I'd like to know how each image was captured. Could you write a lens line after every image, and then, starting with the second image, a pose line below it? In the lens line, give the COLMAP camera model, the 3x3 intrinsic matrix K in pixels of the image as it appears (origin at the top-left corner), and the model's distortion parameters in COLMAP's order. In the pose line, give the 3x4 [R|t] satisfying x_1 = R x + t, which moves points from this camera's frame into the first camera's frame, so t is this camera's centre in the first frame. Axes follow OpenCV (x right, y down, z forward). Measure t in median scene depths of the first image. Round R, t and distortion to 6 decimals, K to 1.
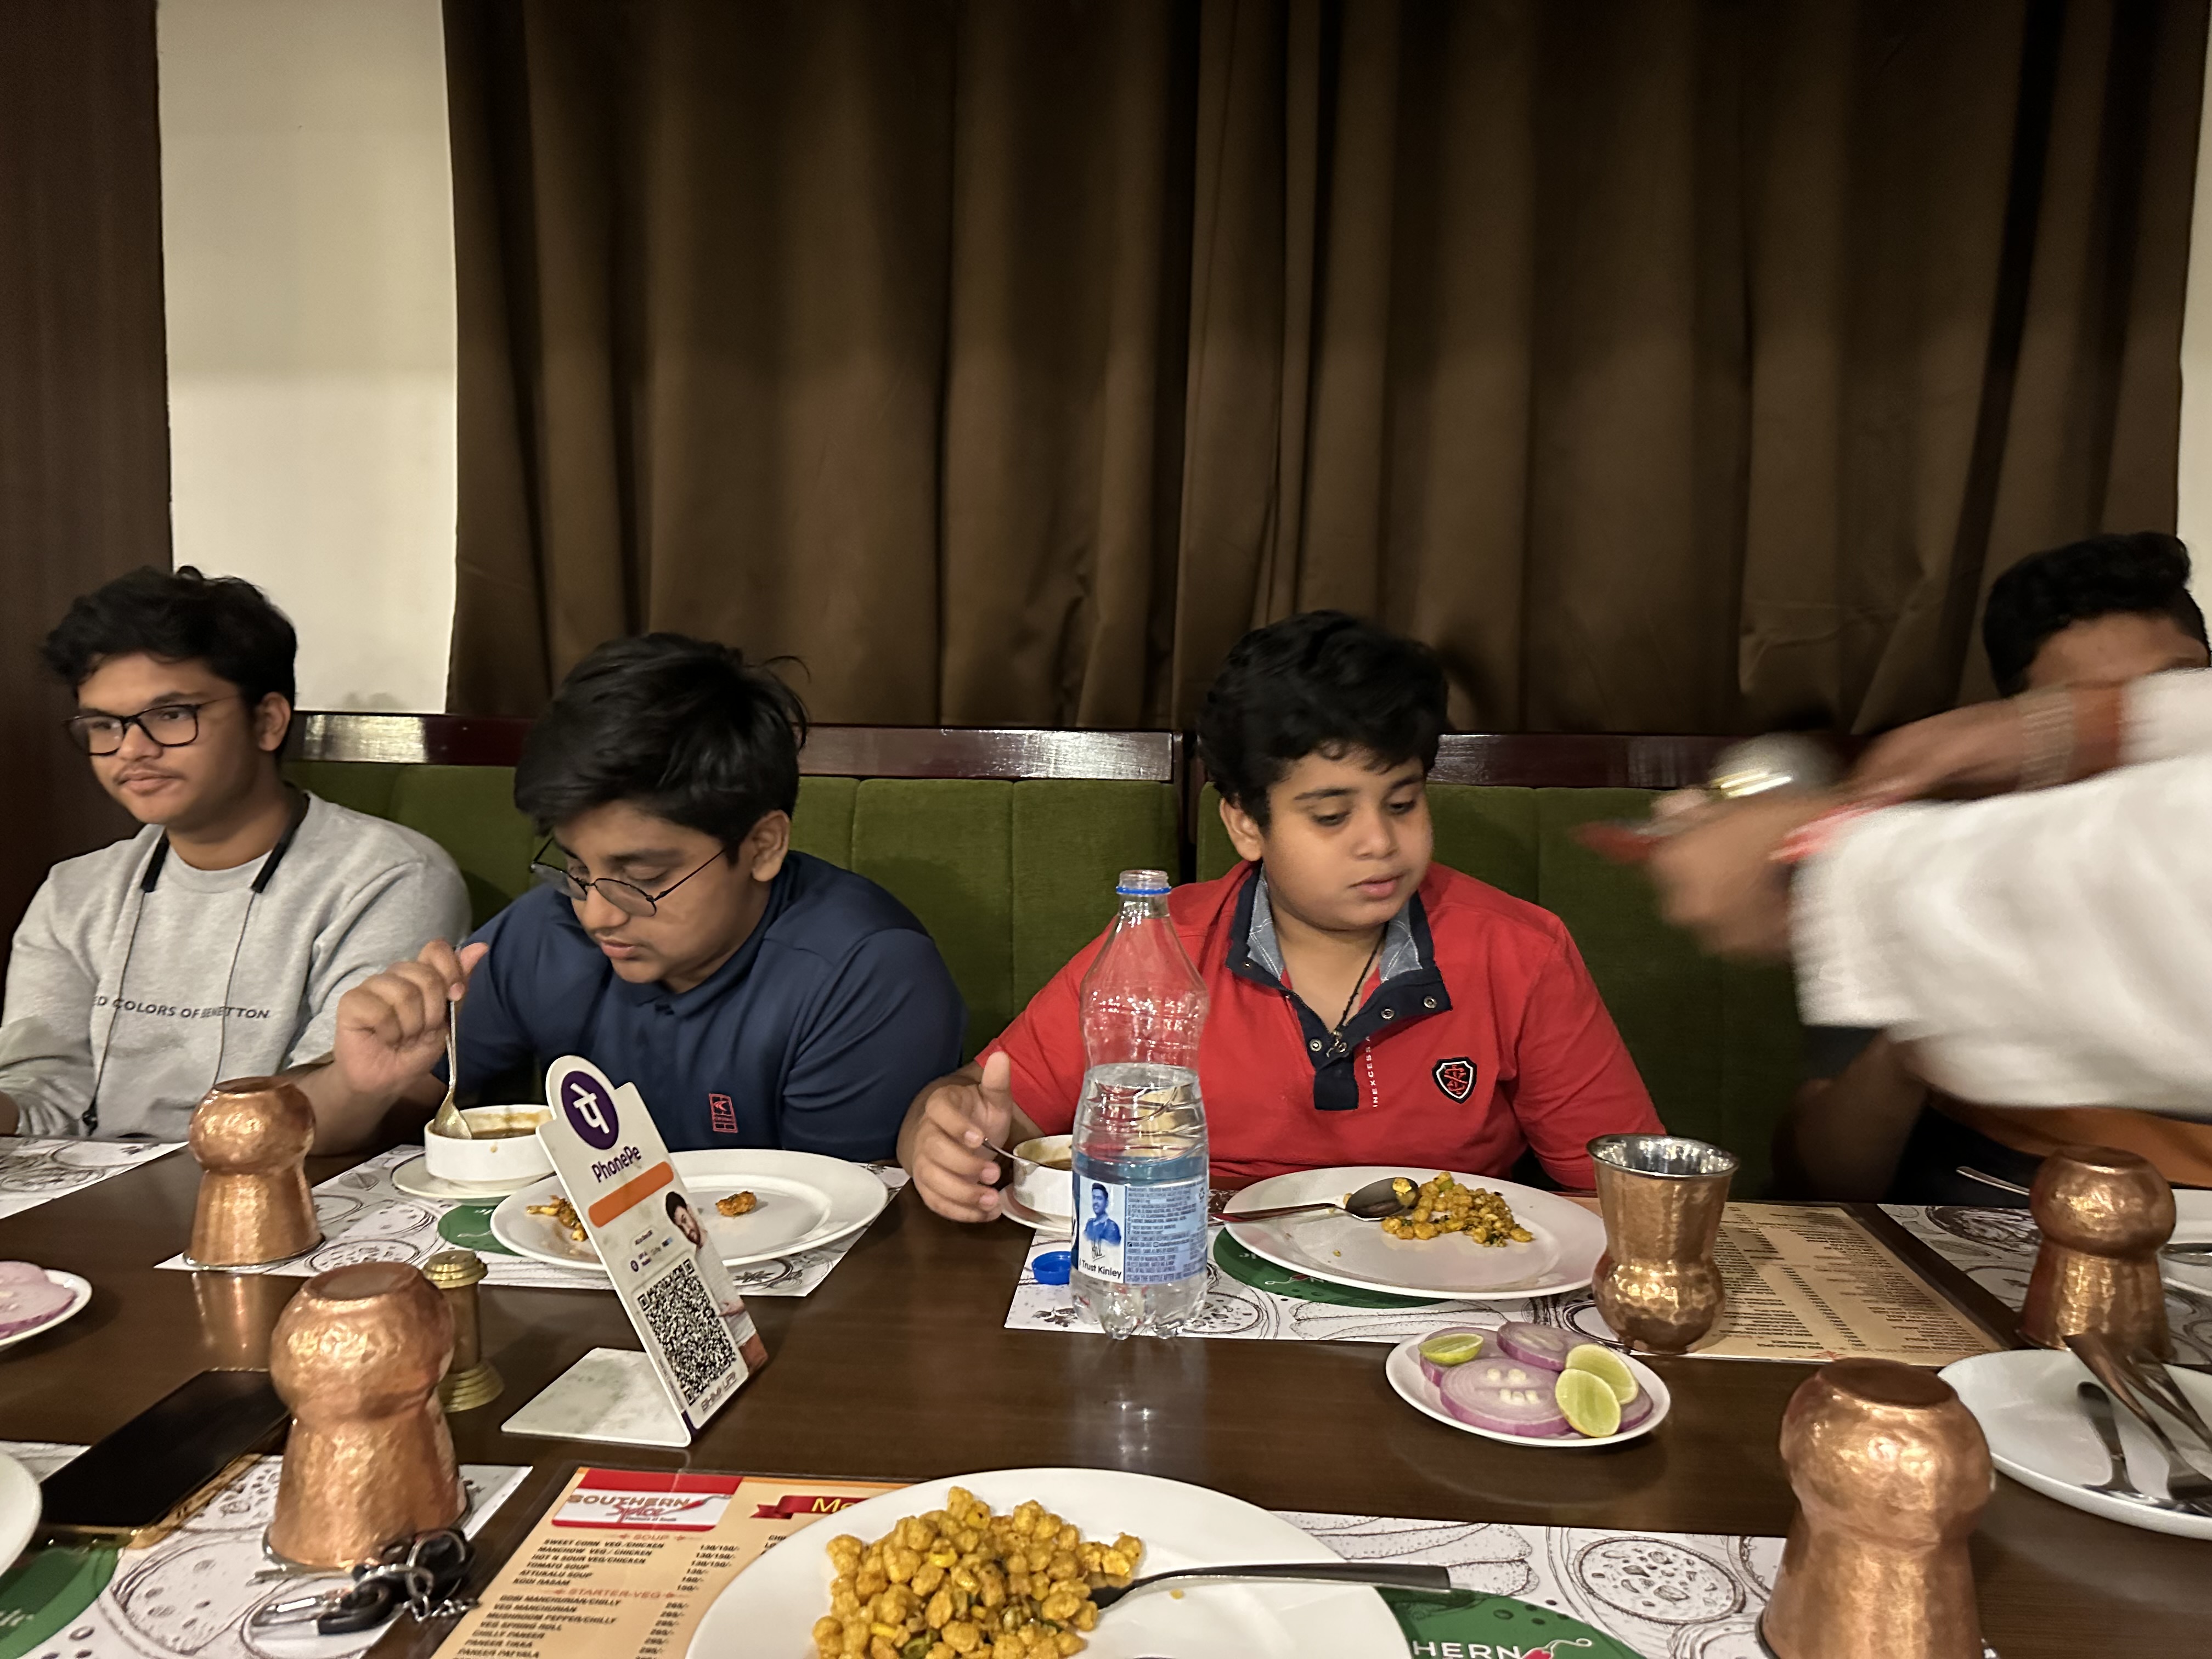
lens RADIAL K [[1530.8, 0, 1120.2], [0, 1530.8, 816.0], [0, 0, 1]] dist [0.005805, -0.015225]
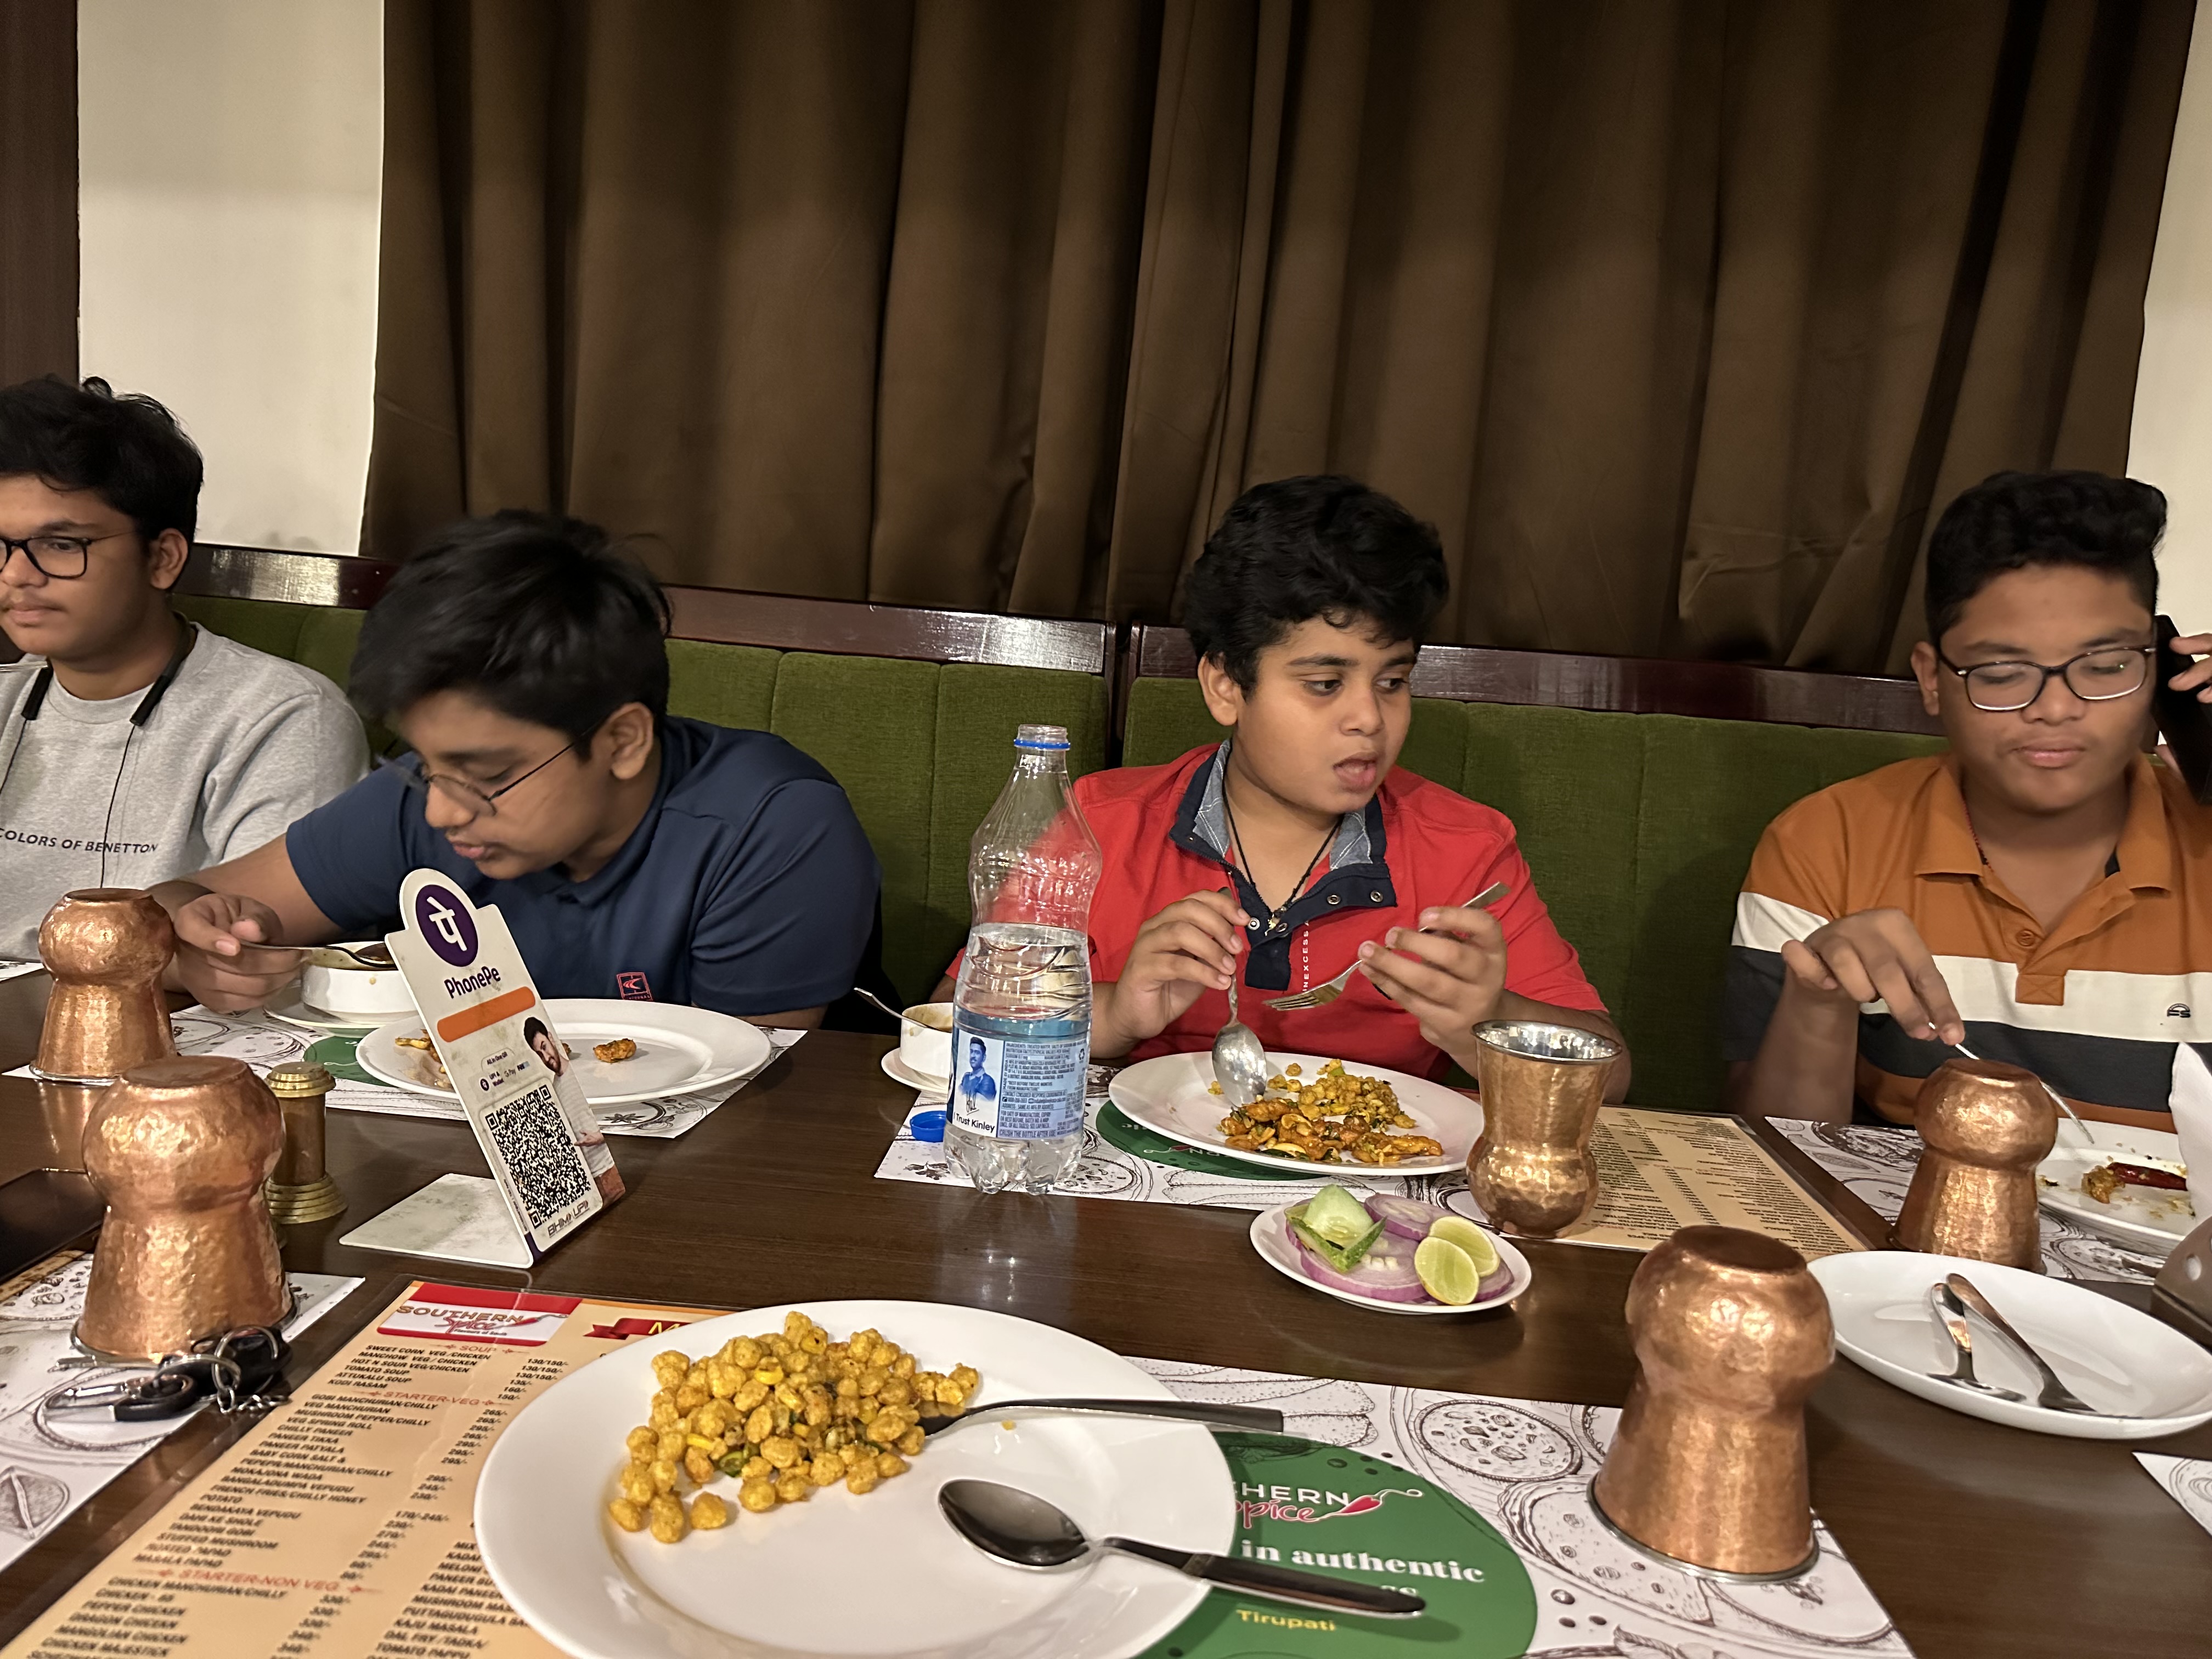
lens RADIAL K [[1532.5, 0, 1110.8], [0, 1532.5, 822.8], [0, 0, 1]] dist [0.005492, -0.015783]
pose [[0.997772, 0.060251, 0.028660, 0.045855], [-0.061668, 0.996769, 0.051464, 0.060617], [-0.025467, -0.053116, 0.998264, 0.032852]]
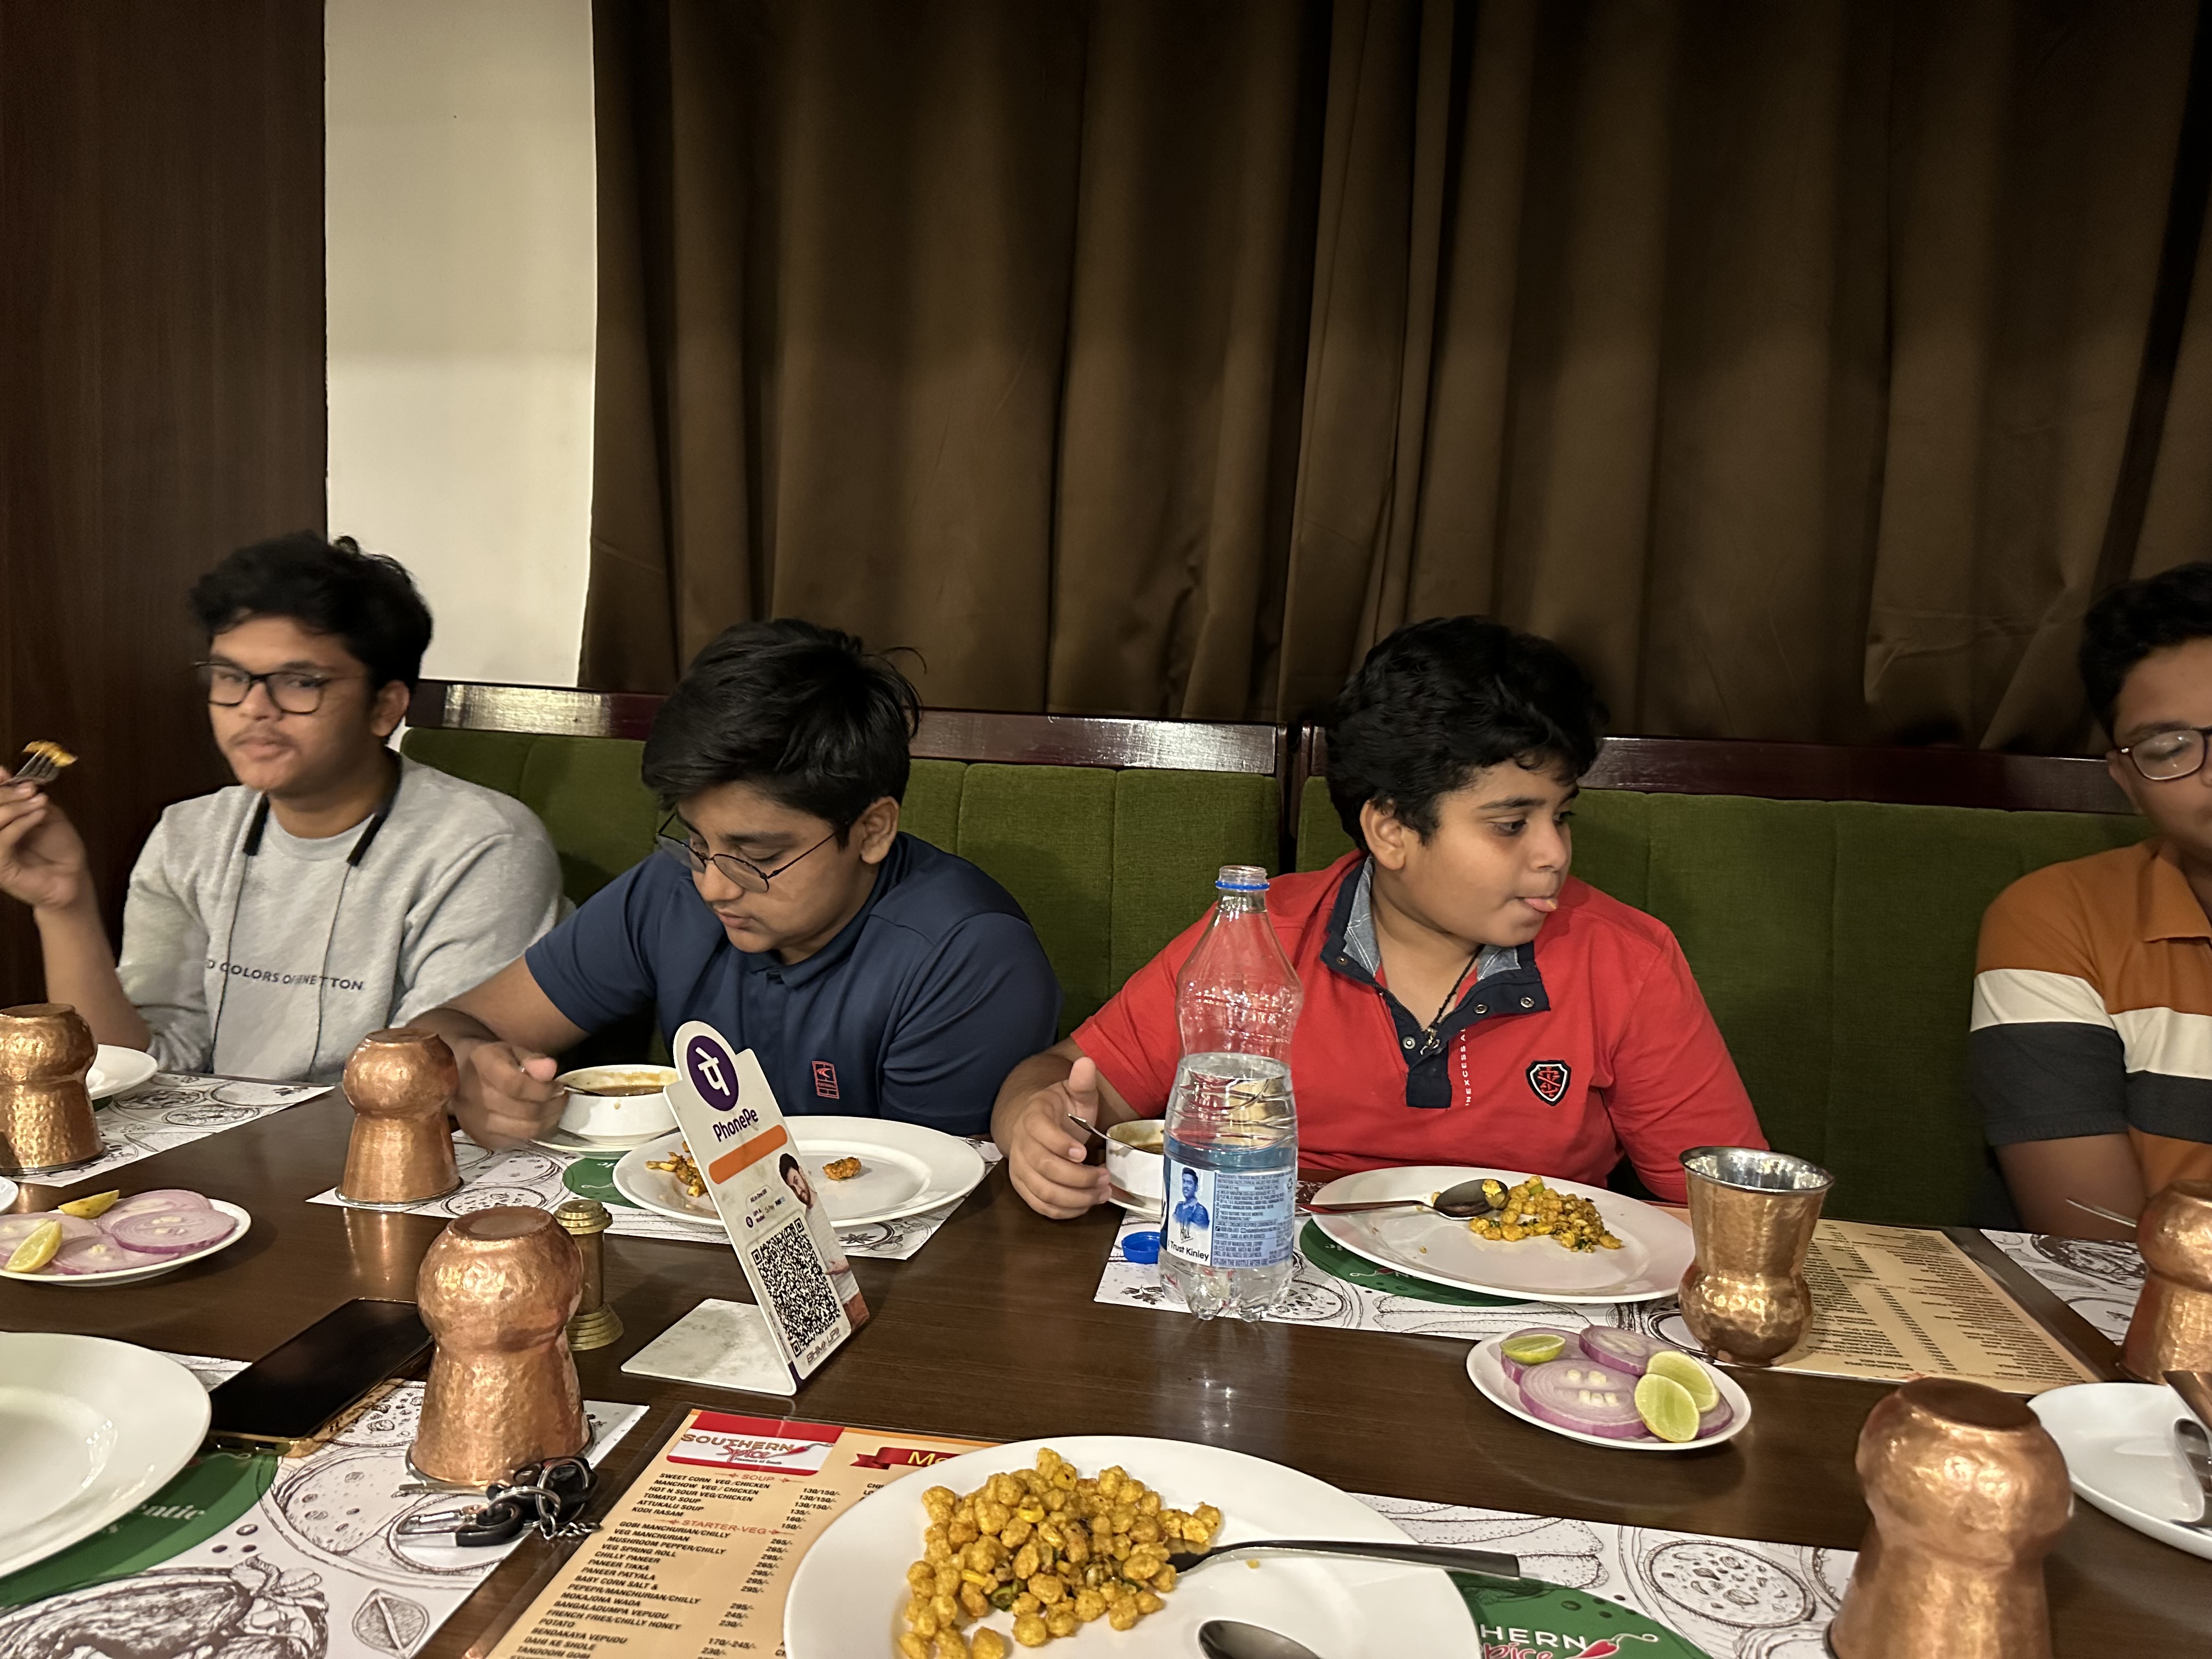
lens RADIAL K [[1534.5, 0, 1106.0], [0, 1534.5, 829.5], [0, 0, 1]] dist [0.006366, -0.018845]
pose [[0.996630, 0.034485, -0.074431, -0.001762], [-0.033117, 0.999260, 0.019542, -0.007153], [0.075050, -0.017012, 0.997035, -0.035713]]
